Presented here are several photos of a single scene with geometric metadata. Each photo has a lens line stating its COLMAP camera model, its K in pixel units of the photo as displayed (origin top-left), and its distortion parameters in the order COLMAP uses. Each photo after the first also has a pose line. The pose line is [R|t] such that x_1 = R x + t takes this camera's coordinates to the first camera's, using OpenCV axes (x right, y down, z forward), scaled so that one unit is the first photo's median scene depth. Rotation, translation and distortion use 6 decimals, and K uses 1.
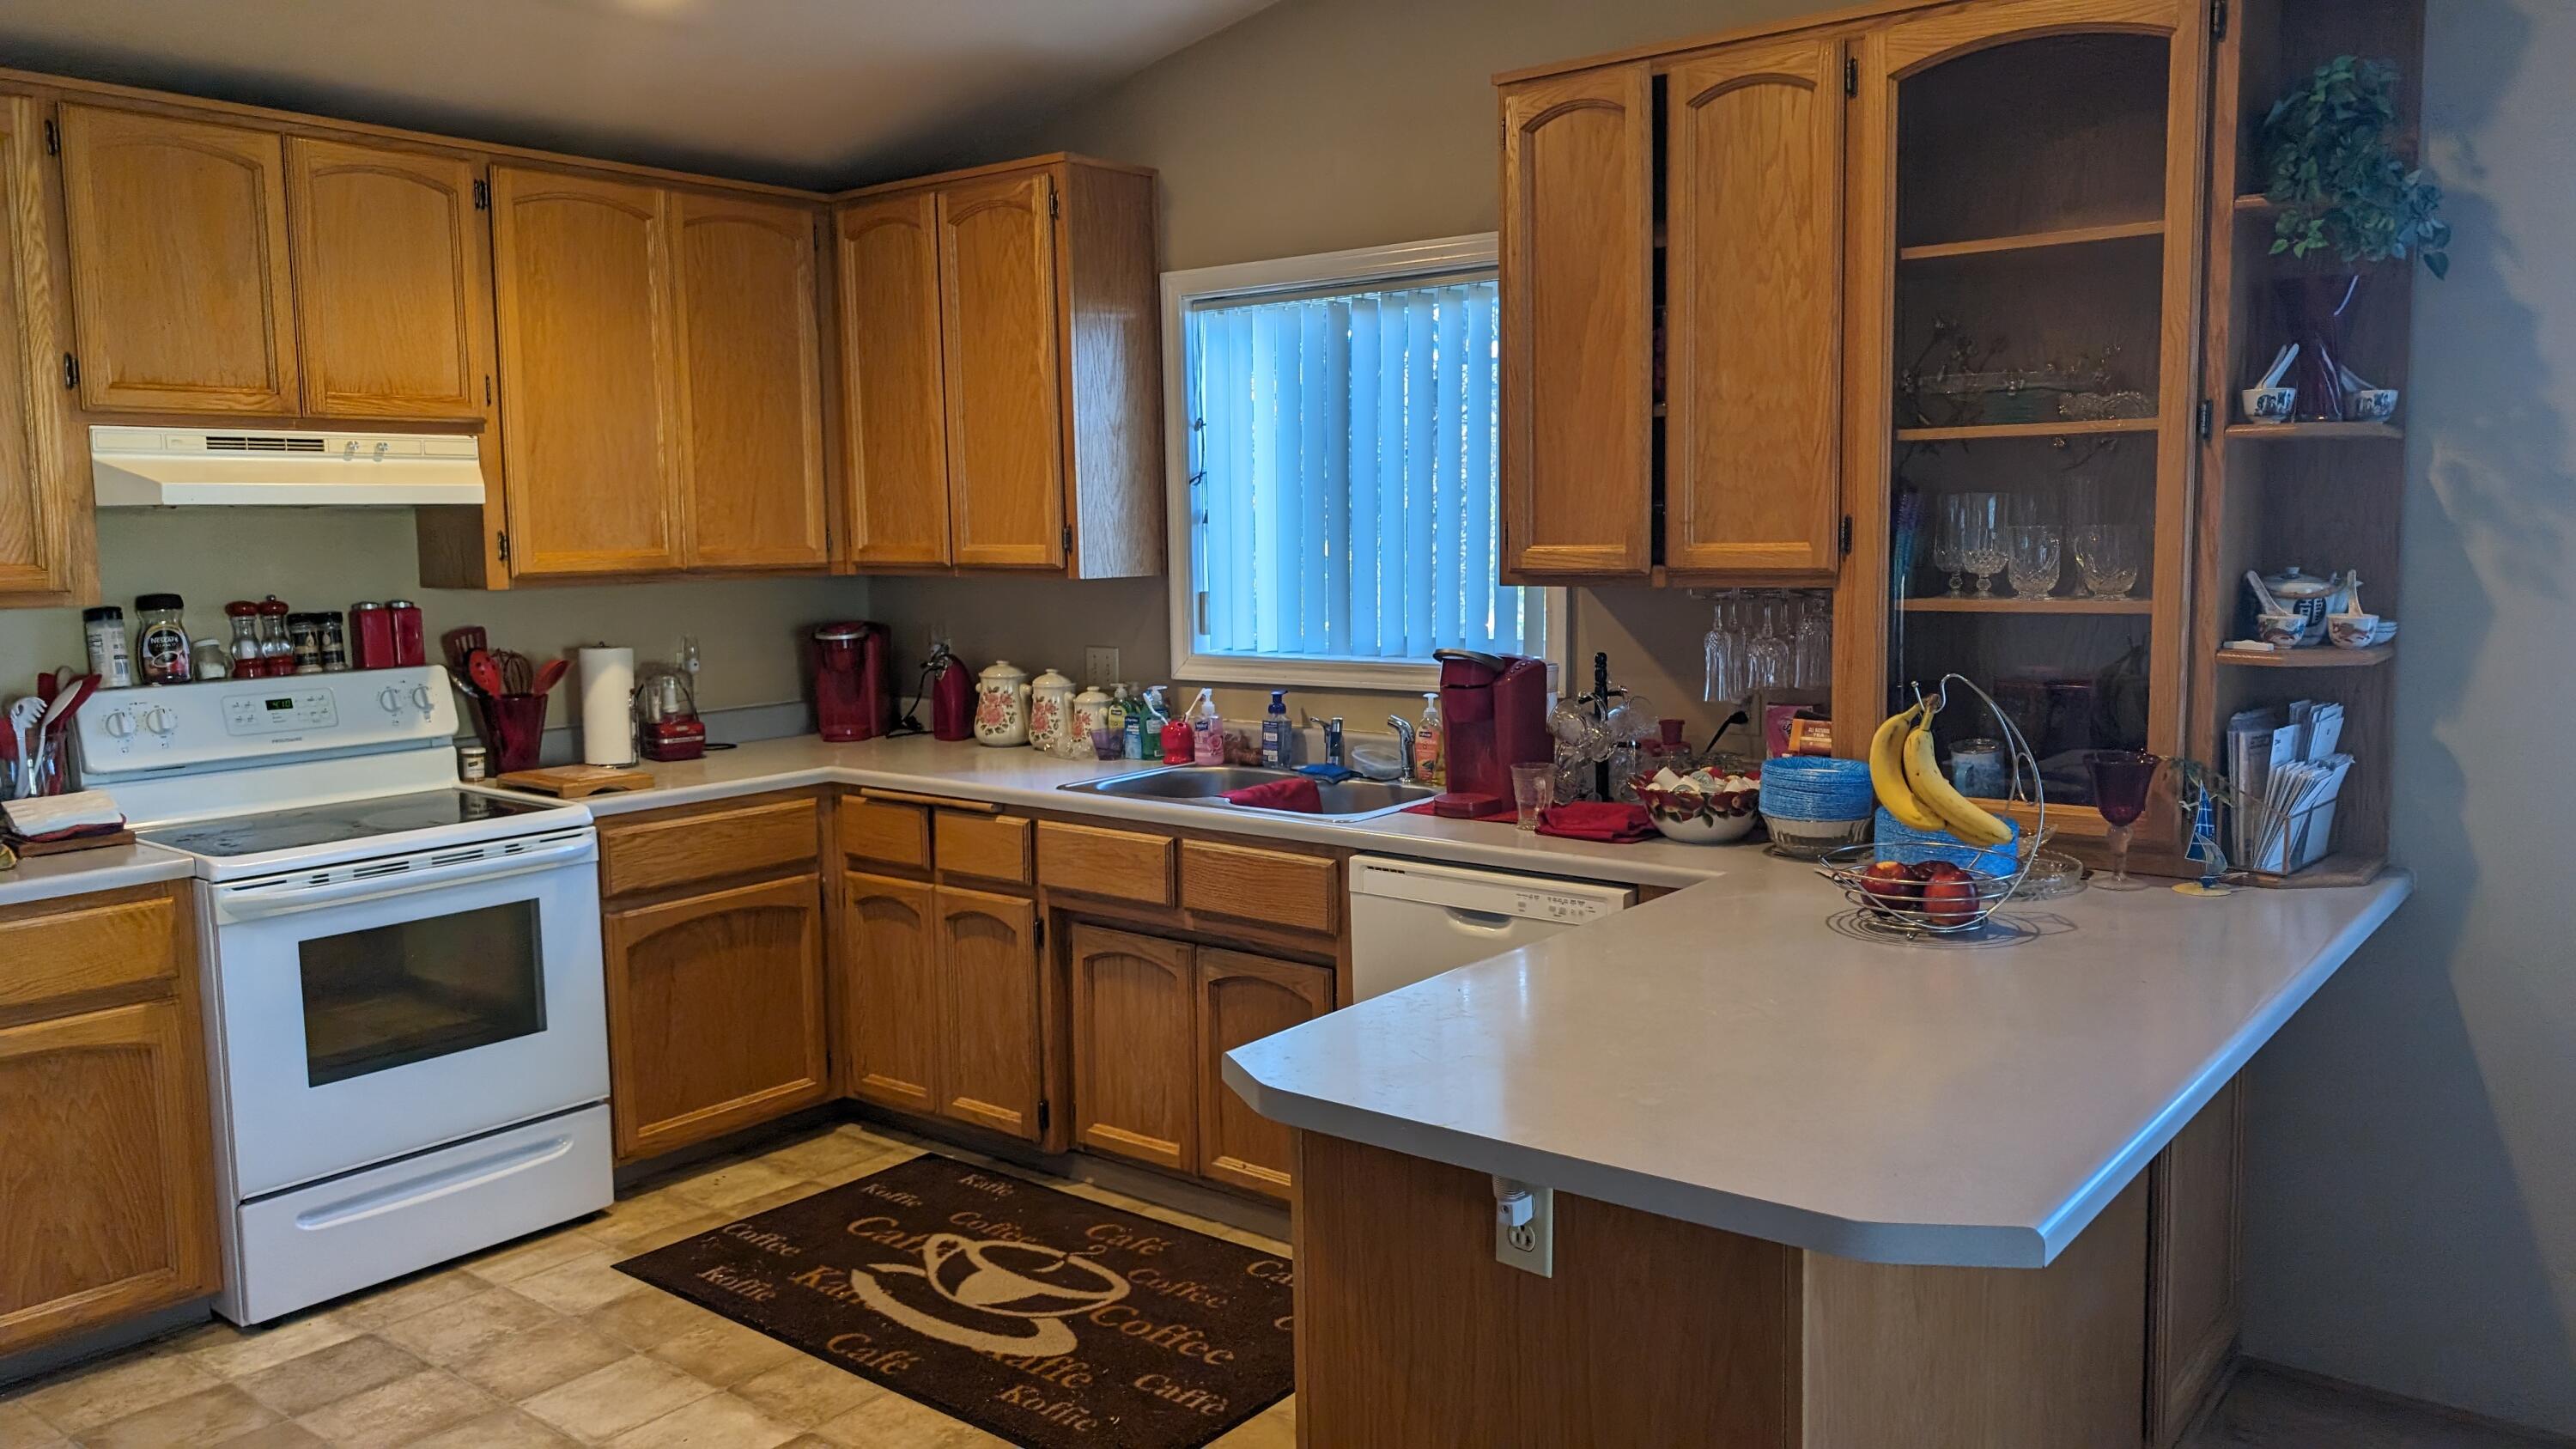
lens RADIAL K [[1862.3, 0, 1284.6], [0, 1862.3, 713.8], [0, 0, 1]] dist [0.002108, -0.006586]
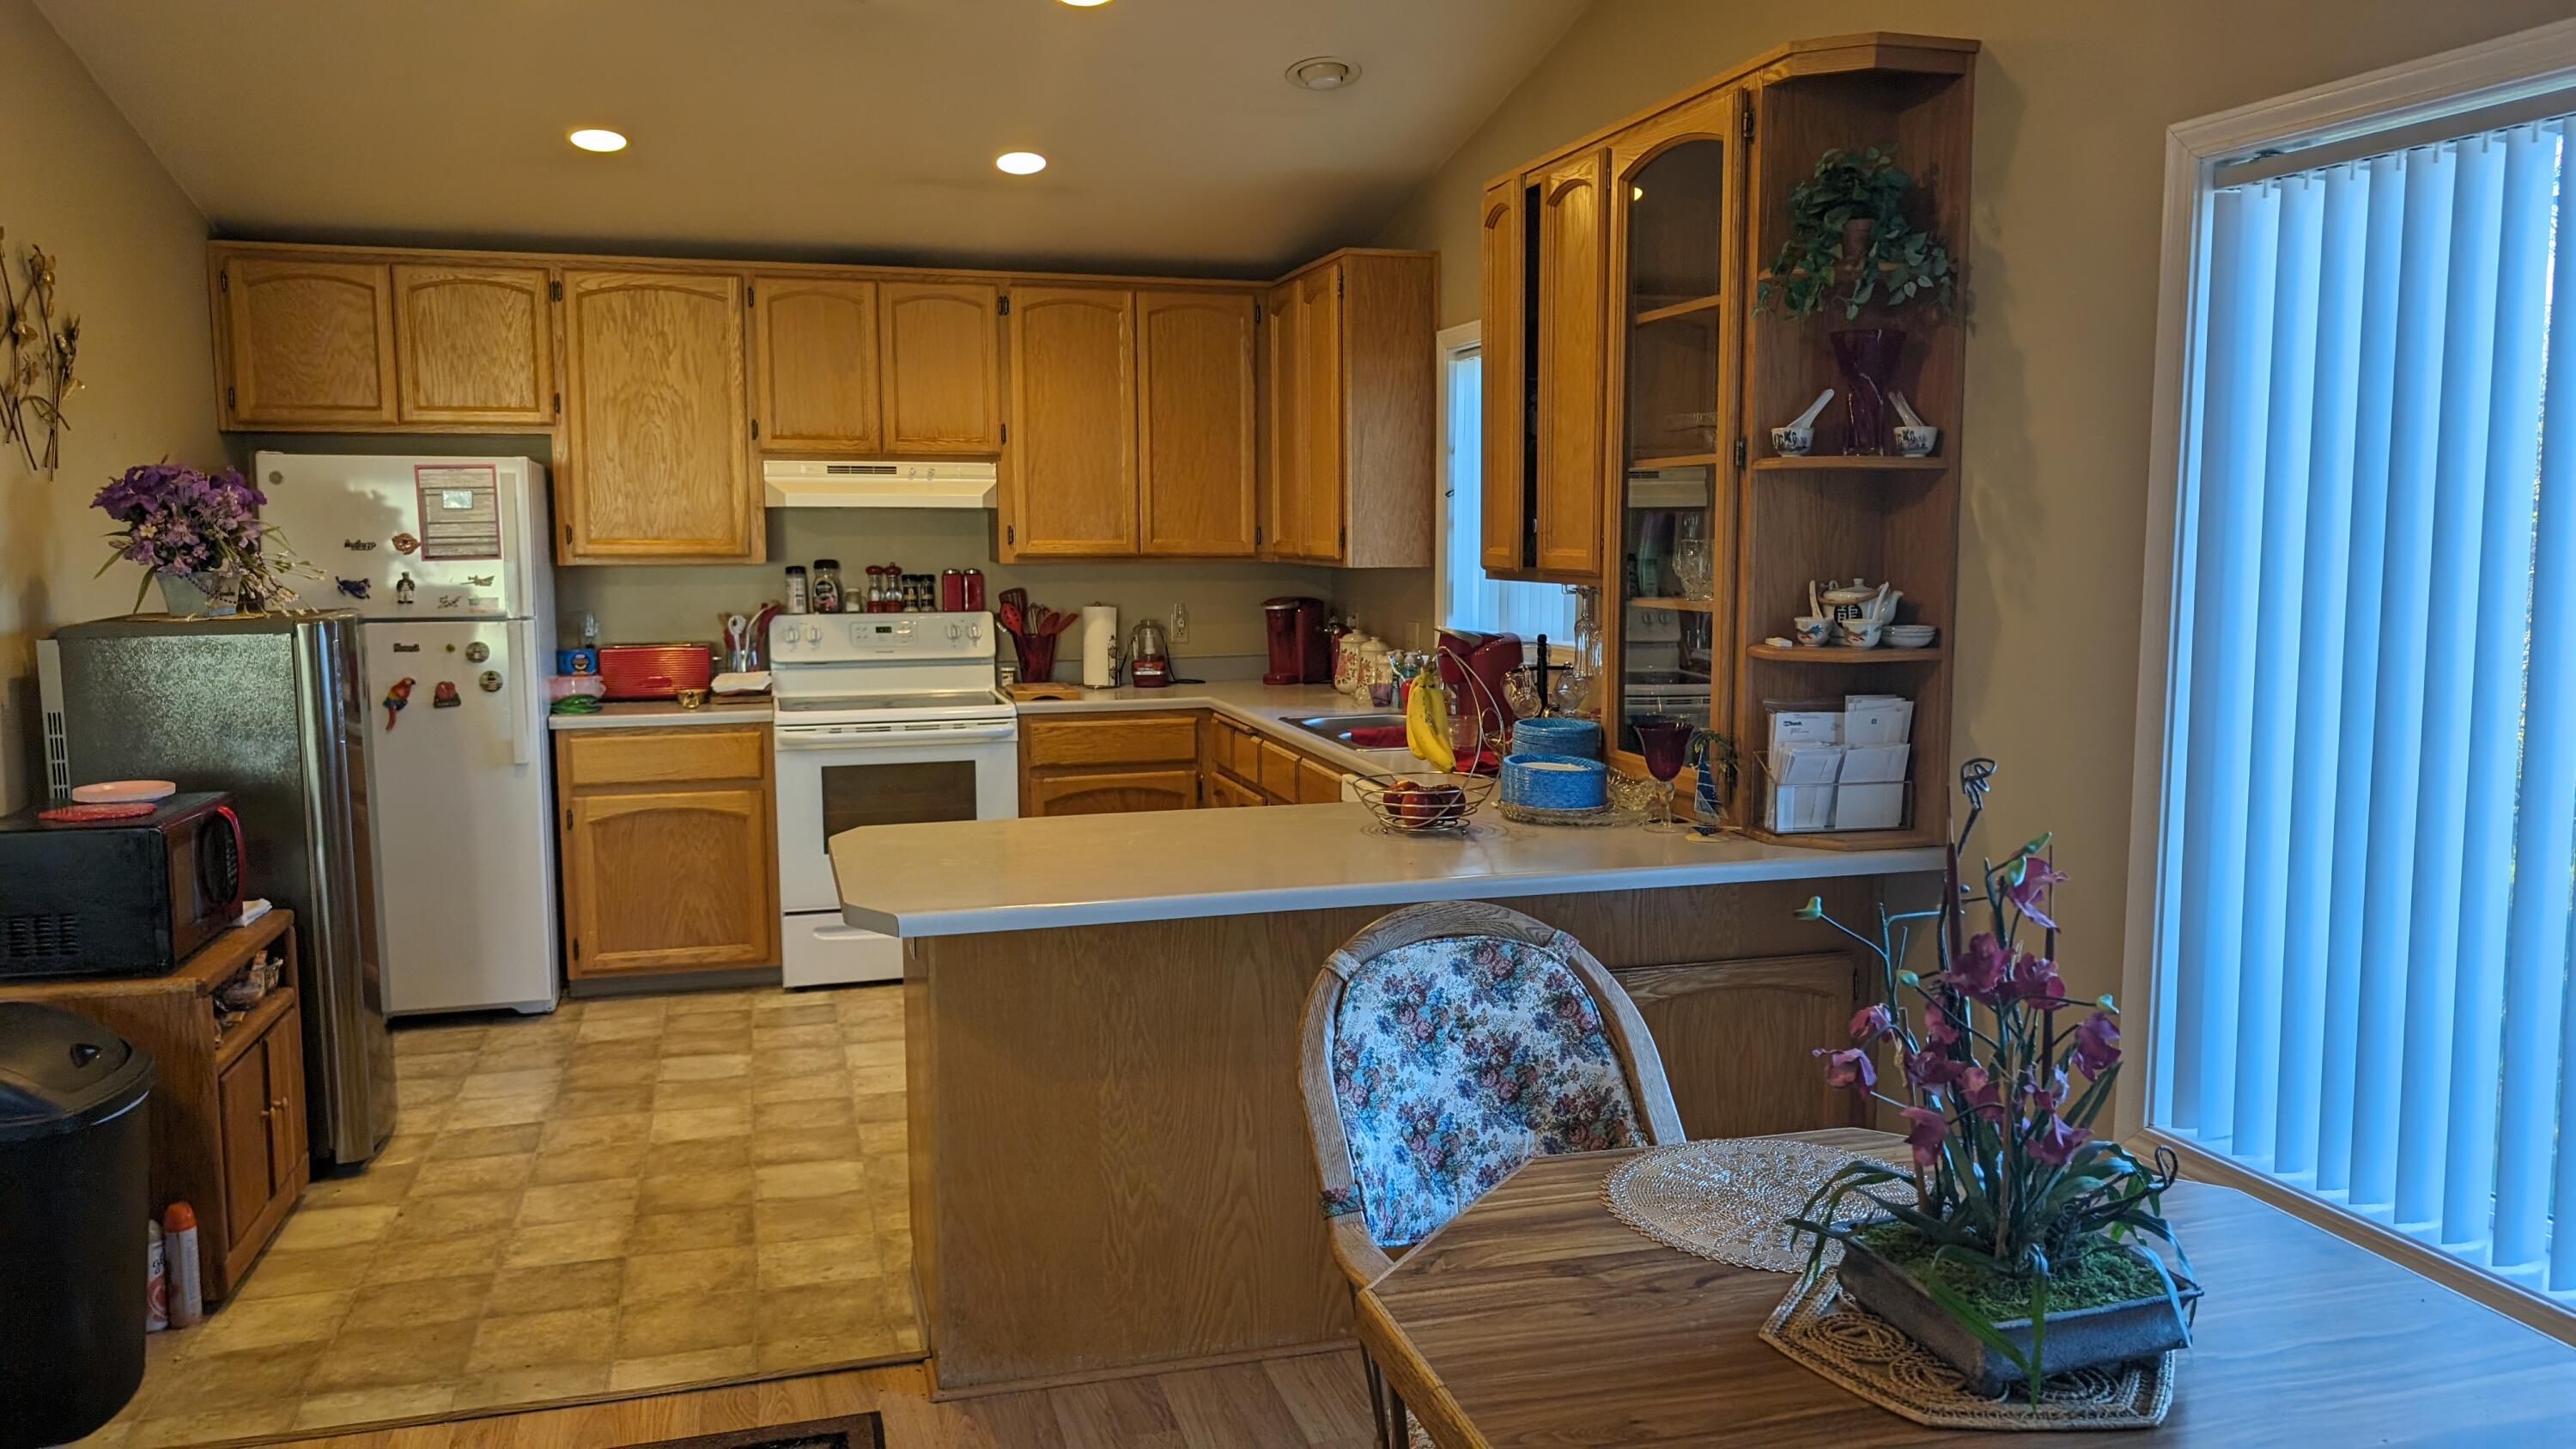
lens RADIAL K [[1862.3, 0, 1284.6], [0, 1862.3, 713.8], [0, 0, 1]] dist [0.002108, -0.006586]
pose [[0.812279, 0.073444, -0.578627, 0.694487], [-0.072425, 0.997063, 0.024885, 0.002256], [0.578755, 0.021693, 0.815213, -0.117717]]
